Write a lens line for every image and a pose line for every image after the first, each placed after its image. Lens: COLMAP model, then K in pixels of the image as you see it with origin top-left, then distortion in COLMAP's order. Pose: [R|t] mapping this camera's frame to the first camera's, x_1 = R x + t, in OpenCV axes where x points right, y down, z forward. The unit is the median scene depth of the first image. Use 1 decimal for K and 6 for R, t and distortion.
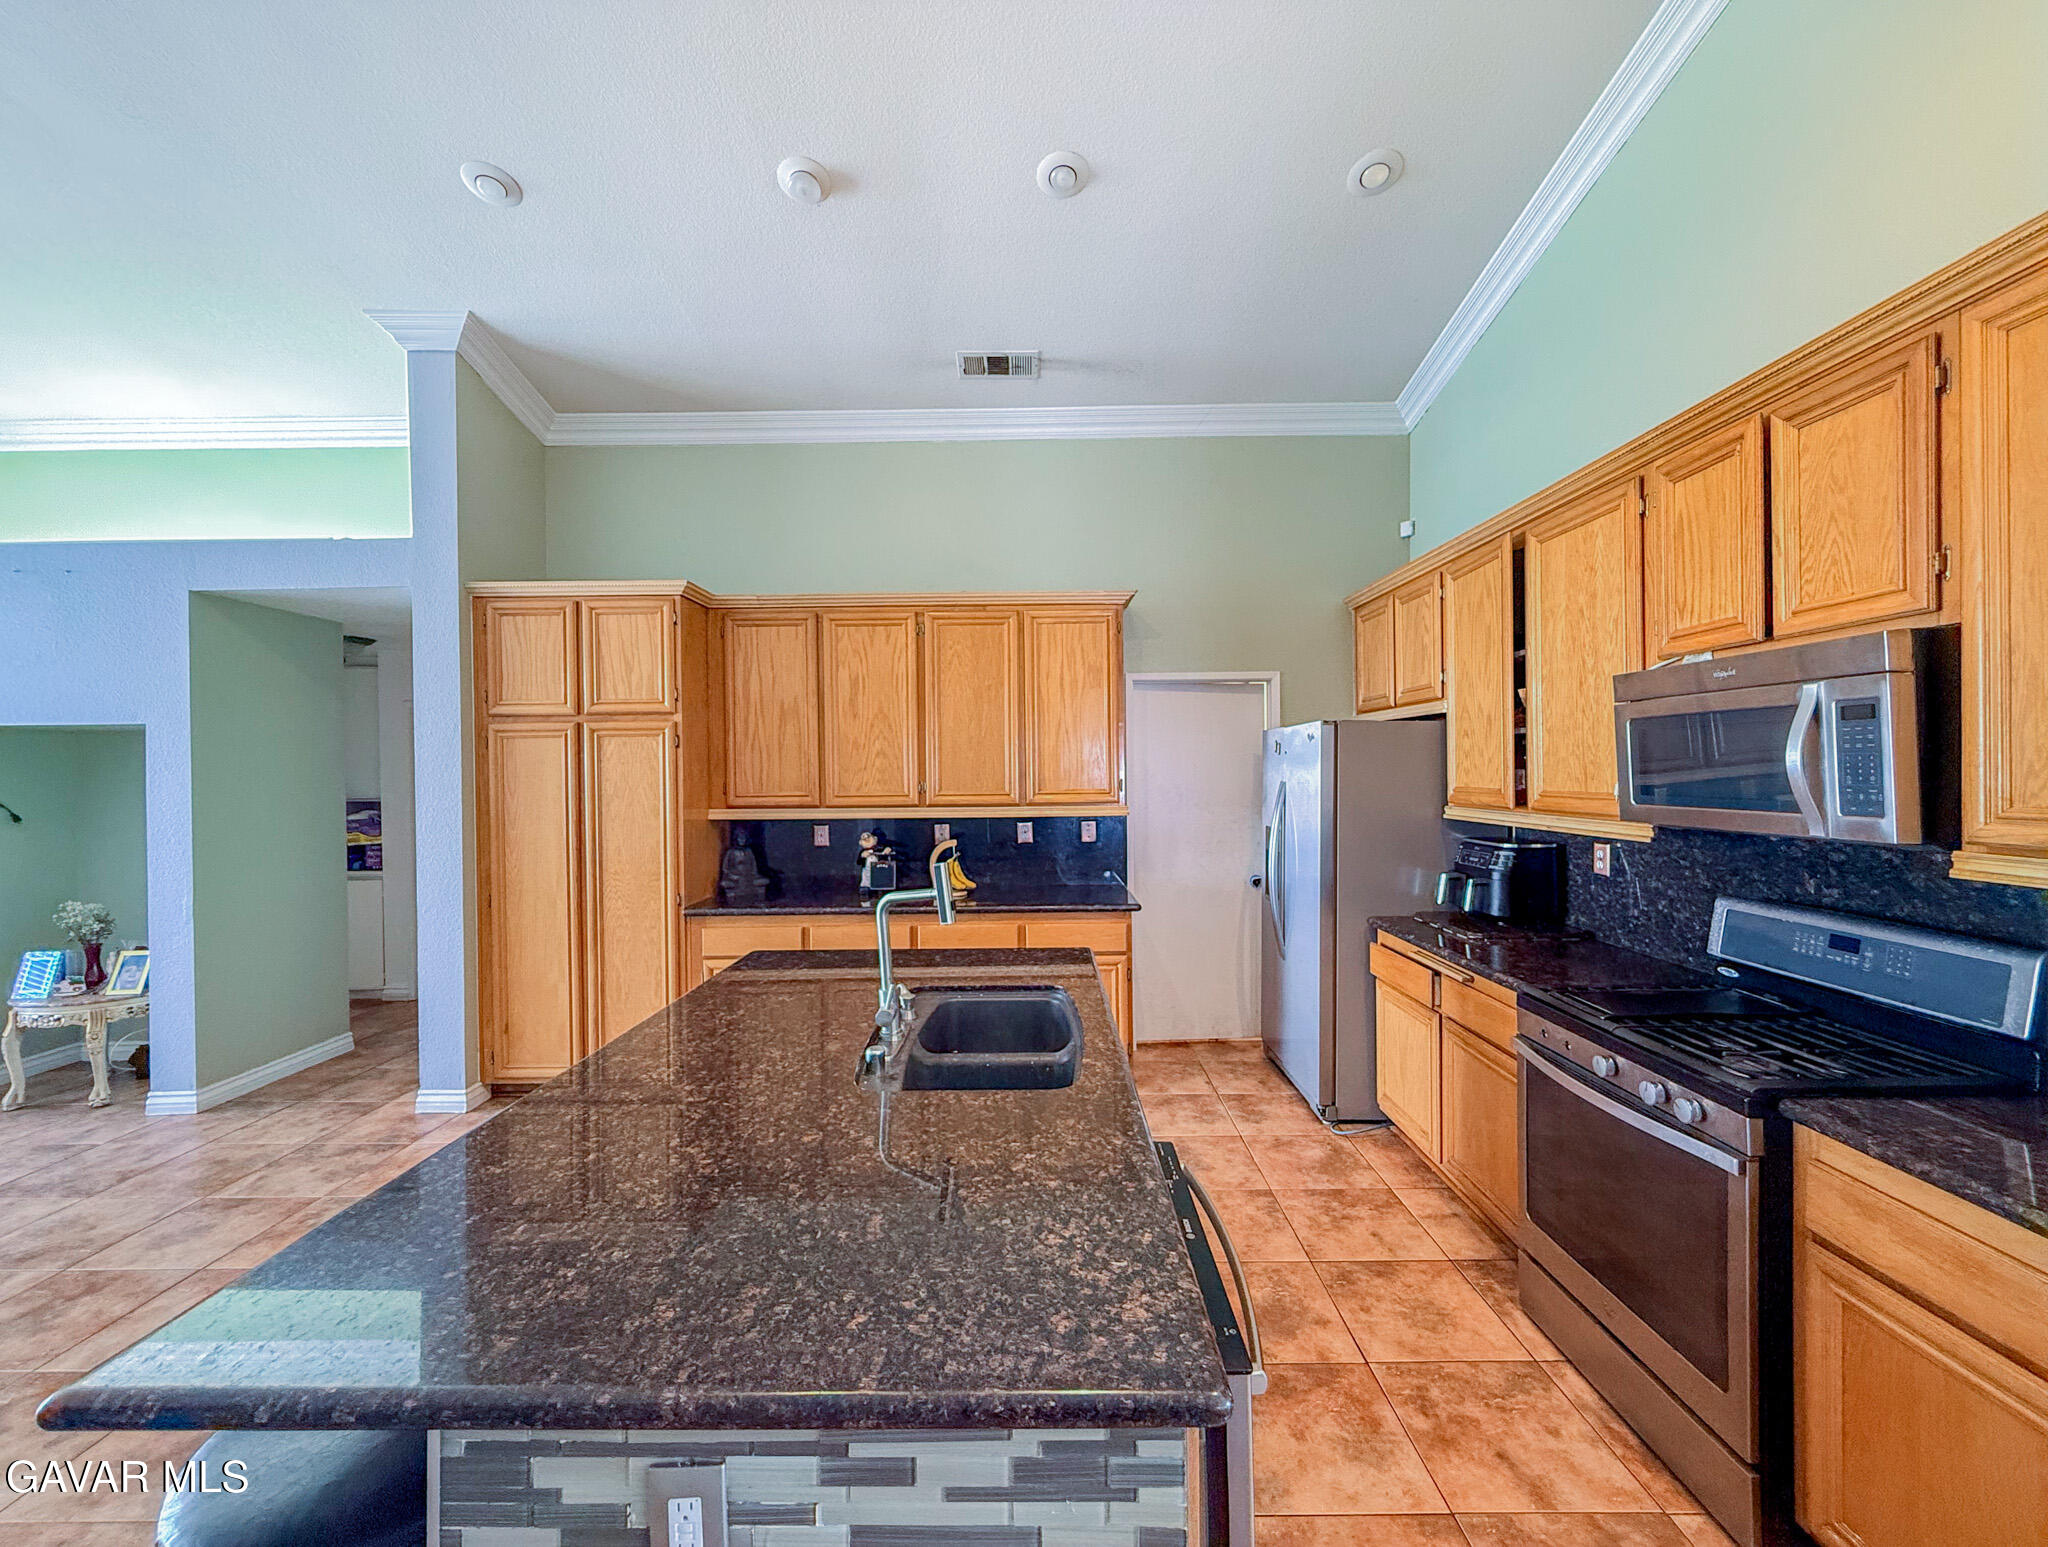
lens RADIAL K [[809.3, 0, 1024.0], [0, 809.3, 773.5], [0, 0, 1]] dist [0.001674, 0.000313]
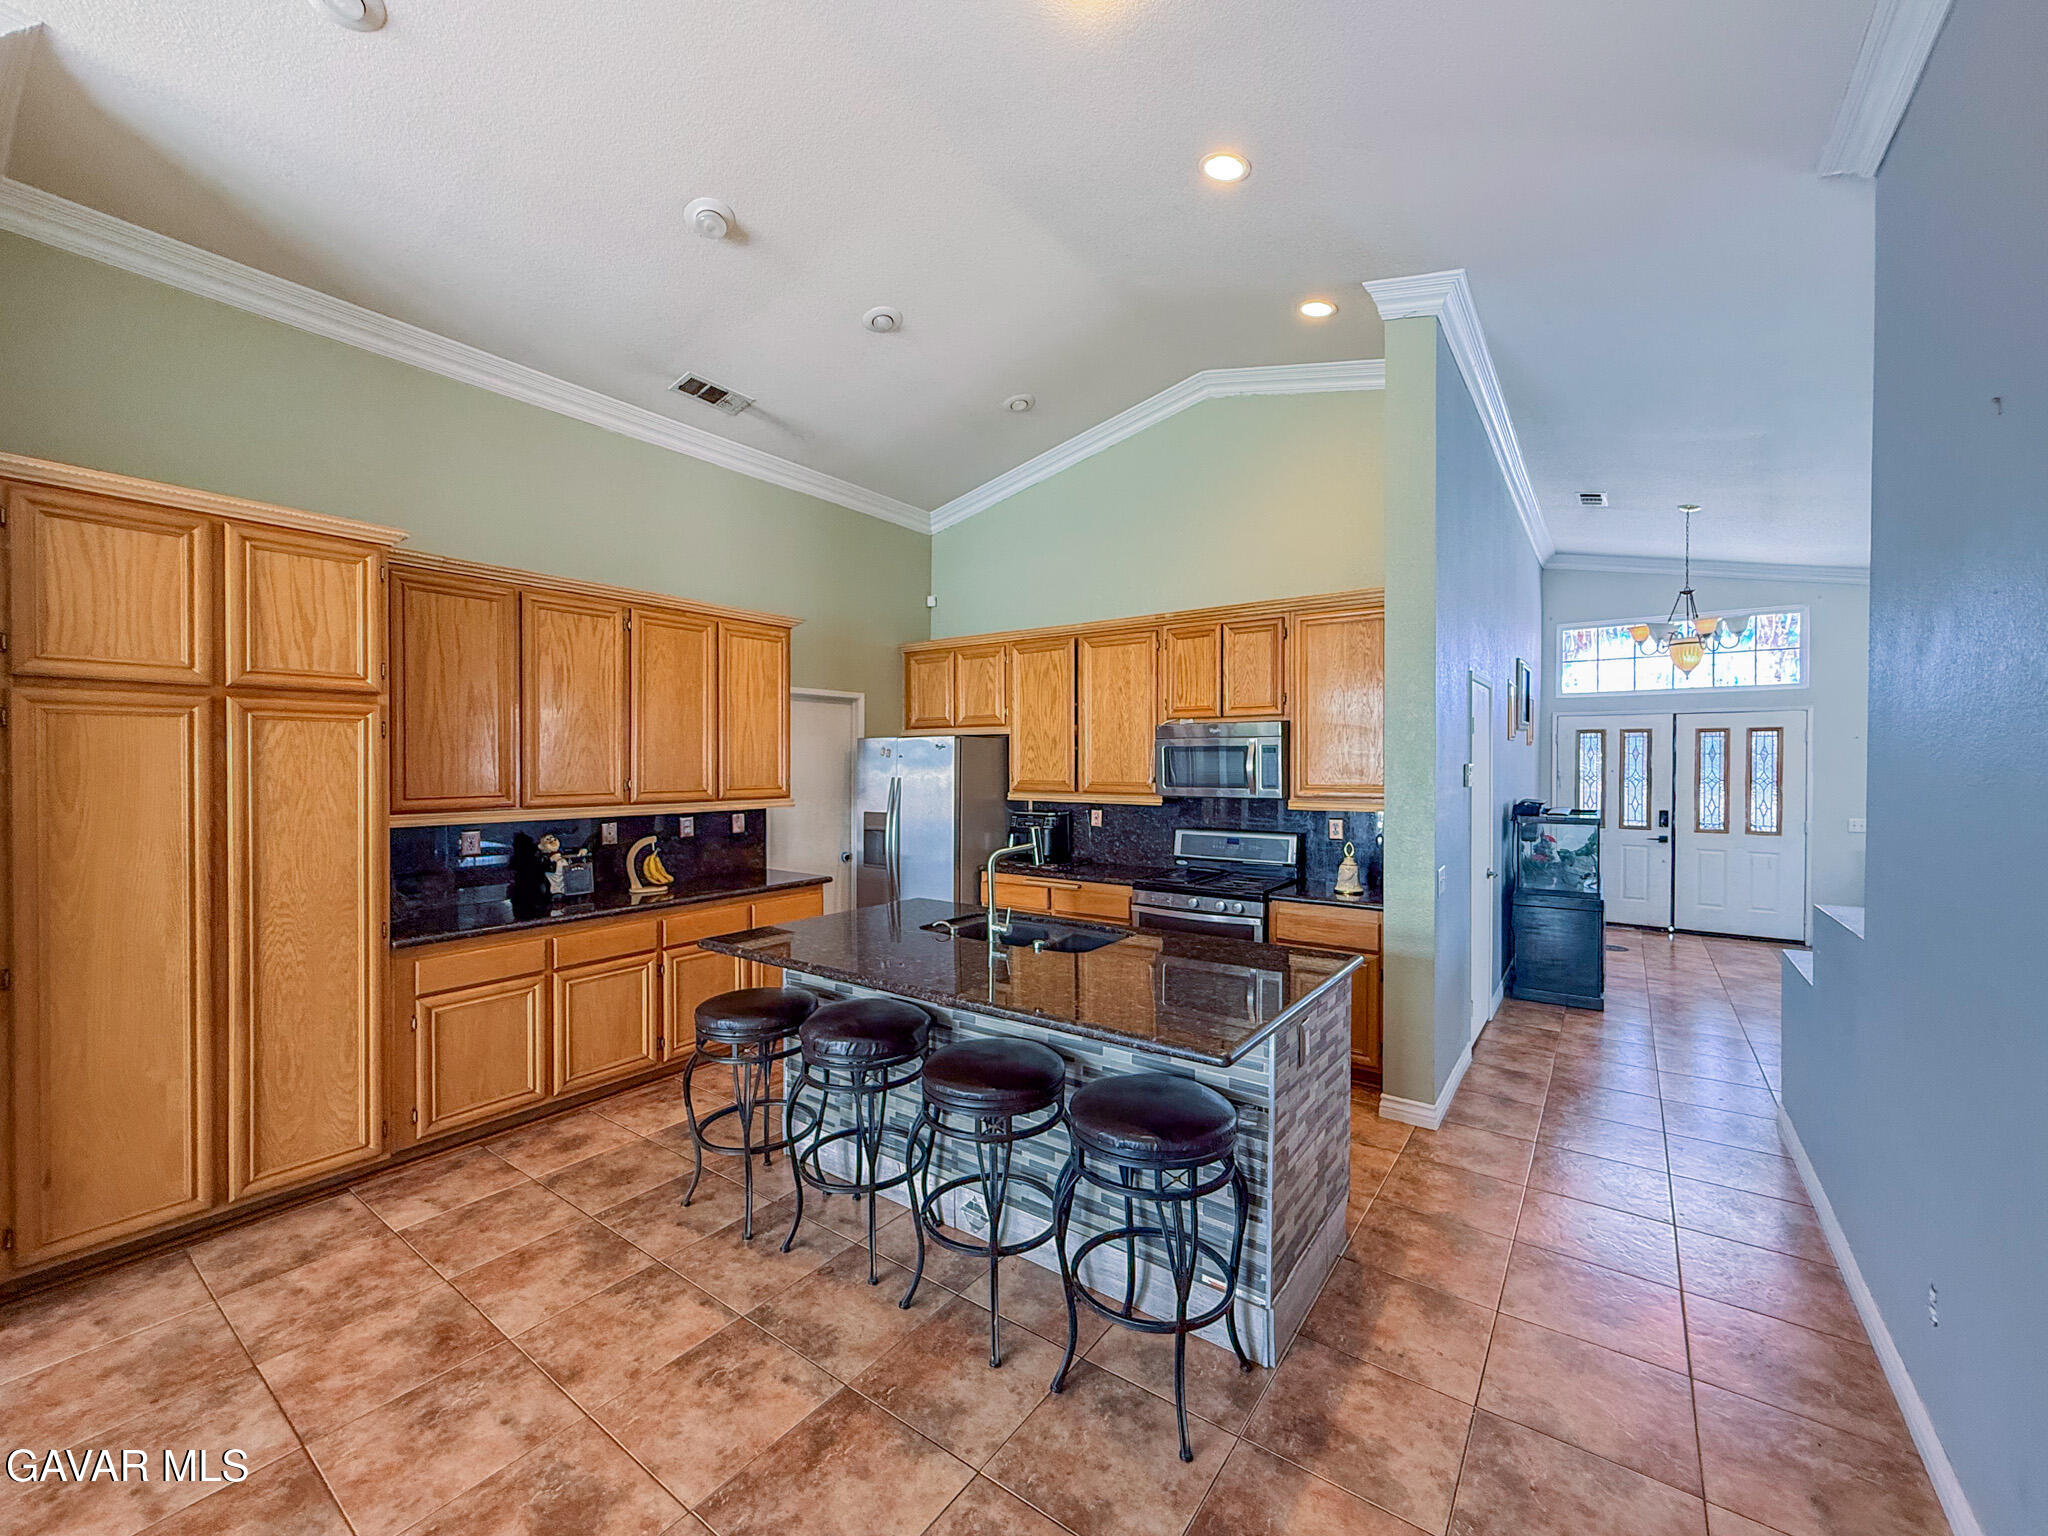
lens RADIAL K [[834.3, 0, 997.4], [0, 834.3, 768.7], [0, 0, 1]] dist [0.000193, 0.000154]
pose [[0.591714, 0.004745, 0.806134, -0.730407], [-0.002708, 0.999989, -0.003898, -0.000035], [-0.806143, 0.000124, 0.591721, 0.033767]]
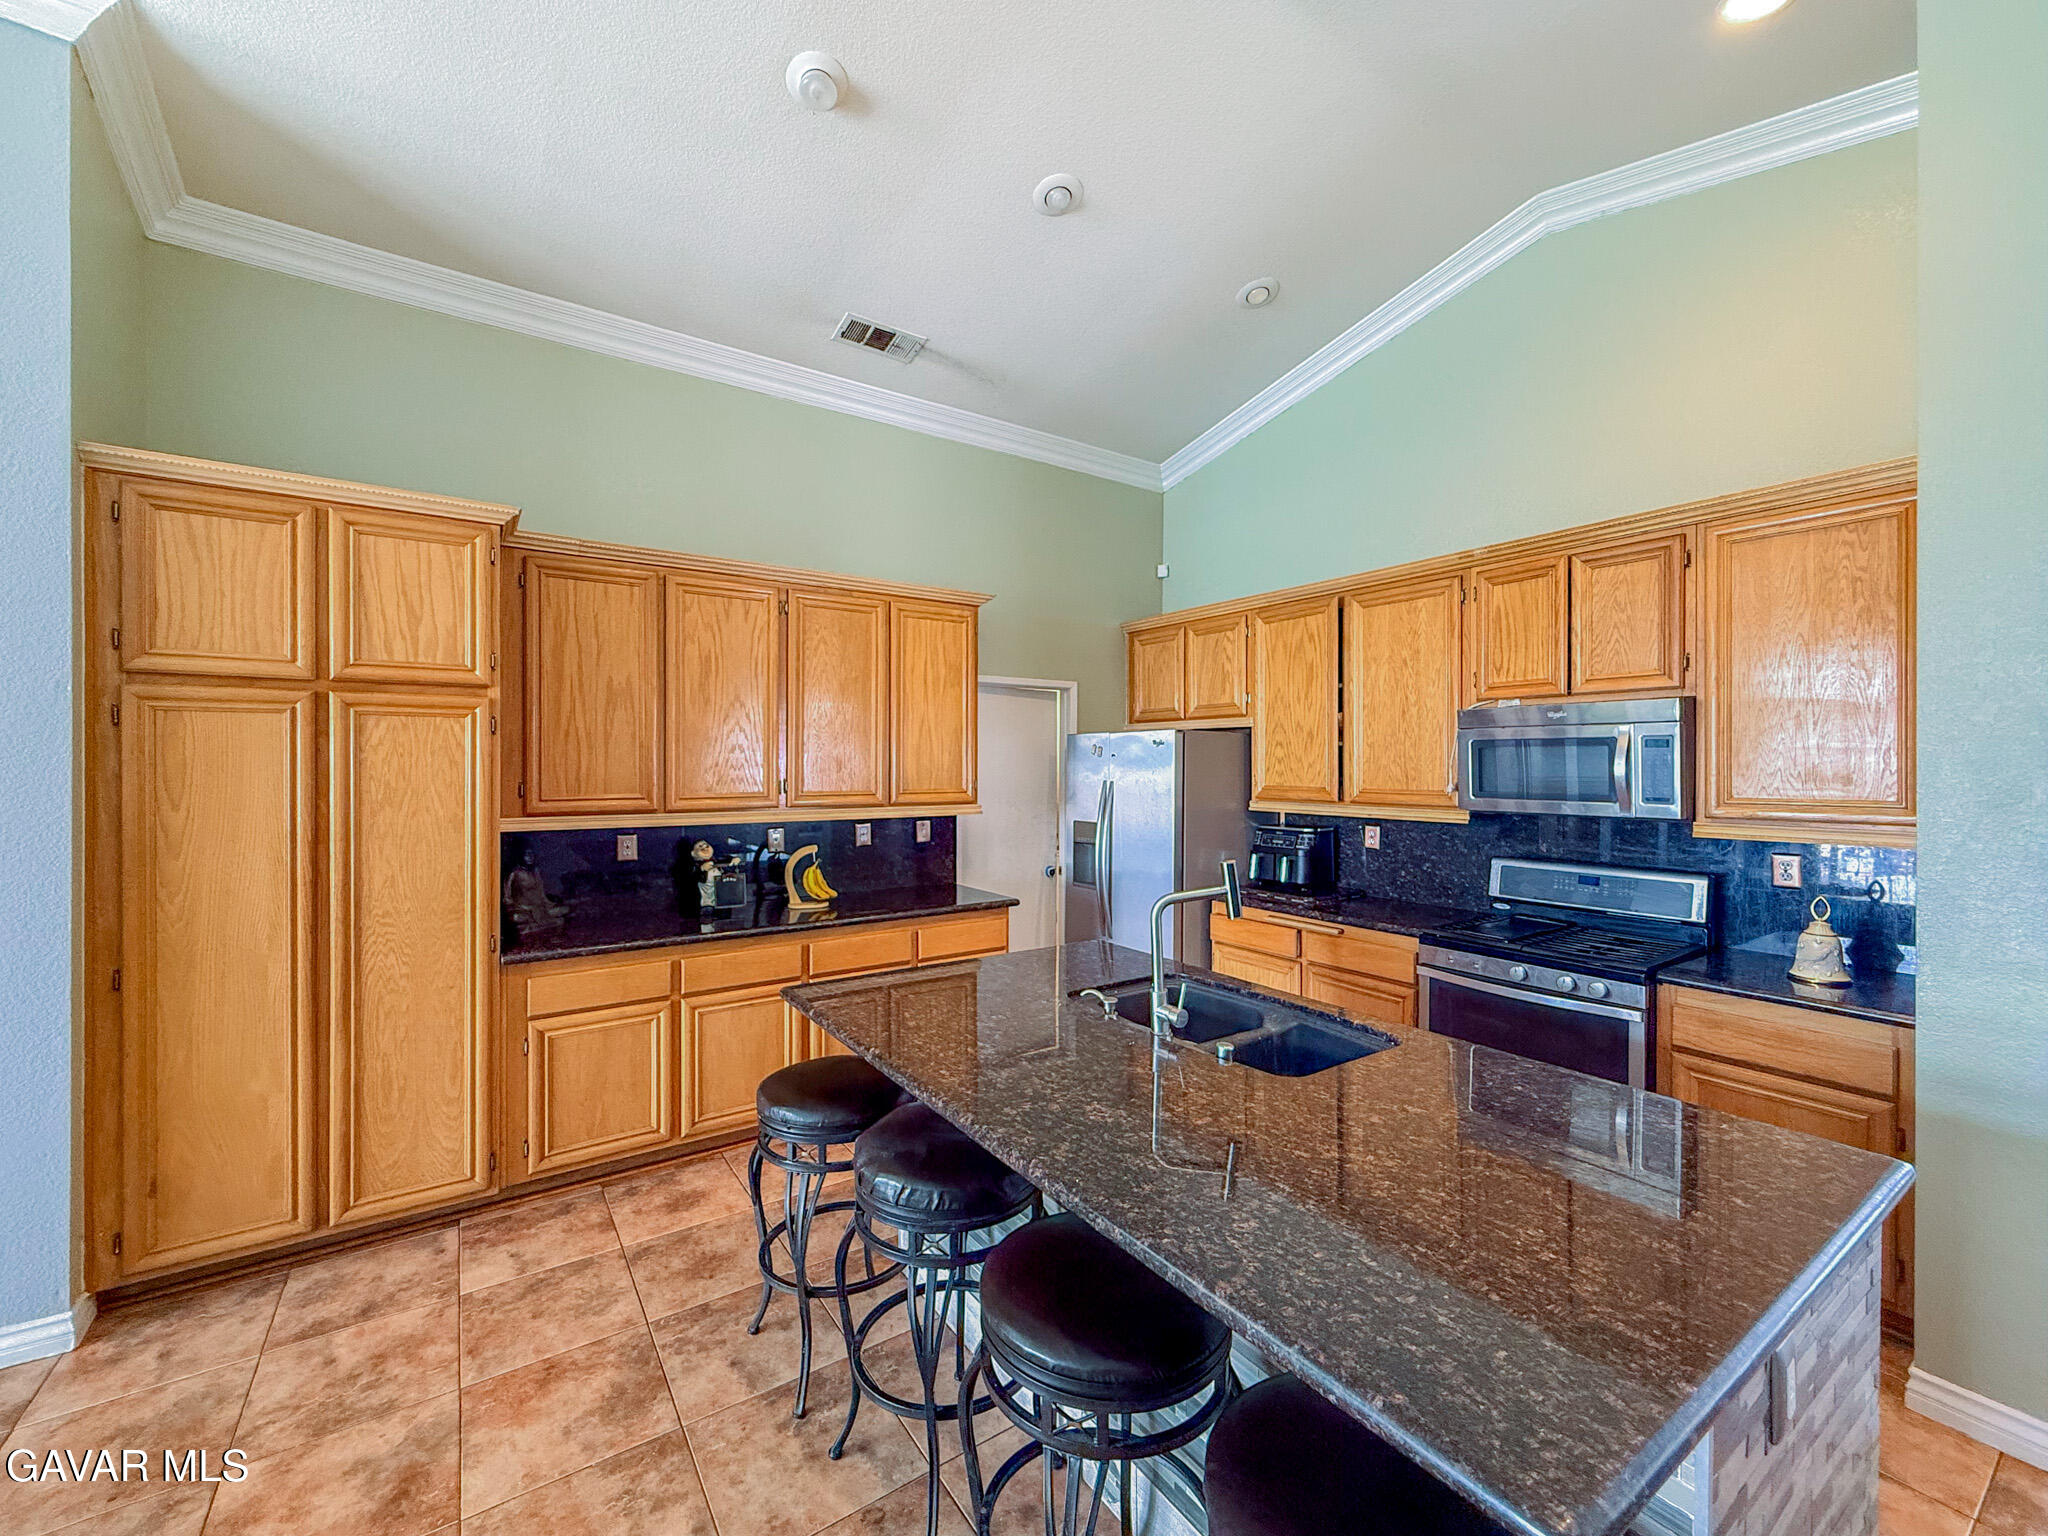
lens RADIAL K [[823.4, 0, 995.9], [0, 823.4, 766.1], [0, 0, 1]] dist [0.000679, -0.000060]
pose [[0.830737, 0.010216, 0.556572, -0.464582], [-0.007641, 0.999947, -0.006950, -0.001610], [-0.556613, 0.001521, 0.830770, 0.135026]]
